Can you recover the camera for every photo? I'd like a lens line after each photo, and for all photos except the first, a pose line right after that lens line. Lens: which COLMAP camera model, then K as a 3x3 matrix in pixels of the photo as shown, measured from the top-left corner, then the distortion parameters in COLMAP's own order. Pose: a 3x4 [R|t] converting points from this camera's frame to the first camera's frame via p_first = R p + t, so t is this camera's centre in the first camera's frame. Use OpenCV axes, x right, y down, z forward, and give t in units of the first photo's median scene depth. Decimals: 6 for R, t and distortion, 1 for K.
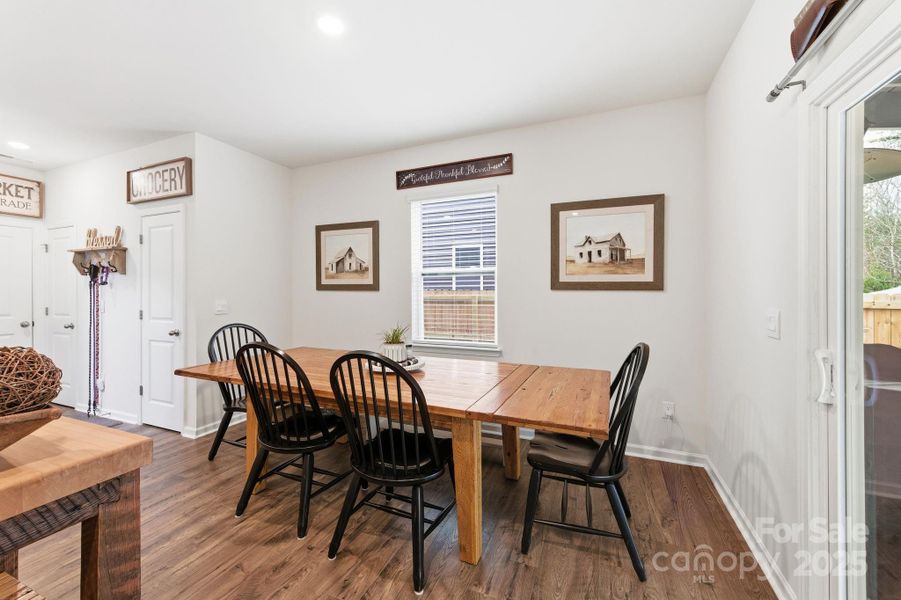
lens RADIAL K [[359.7, 0, 450.0], [0, 359.7, 290.6], [0, 0, 1]] dist [0.007803, 0.000421]
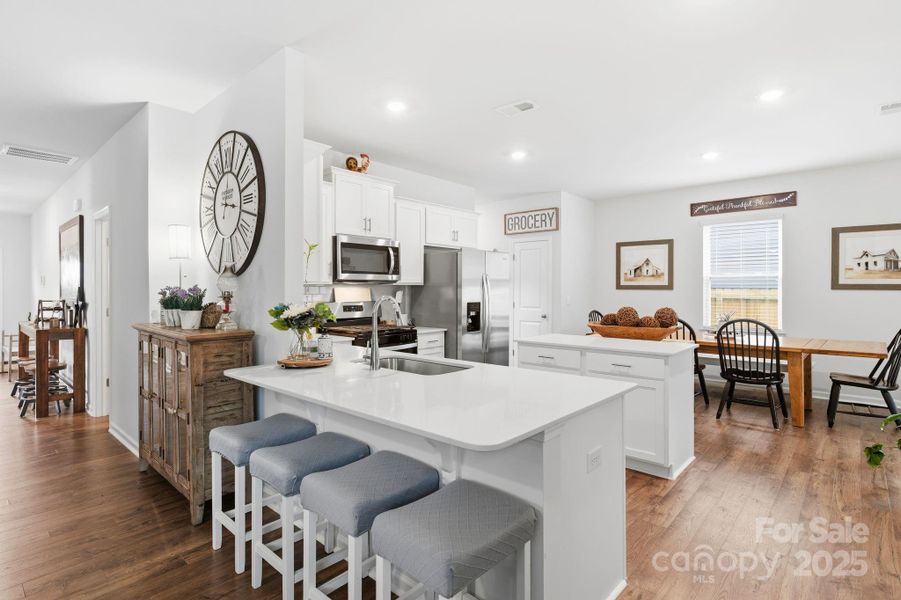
lens RADIAL K [[459.8, 0, 450.5], [0, 459.8, 291.3], [0, 0, 1]] dist [0.002517, 0.000620]
pose [[0.949902, 0.001537, -0.312545, -0.517505], [0.000942, 0.999969, 0.007780, -0.009979], [0.312547, -0.007684, 0.949871, -1.060800]]
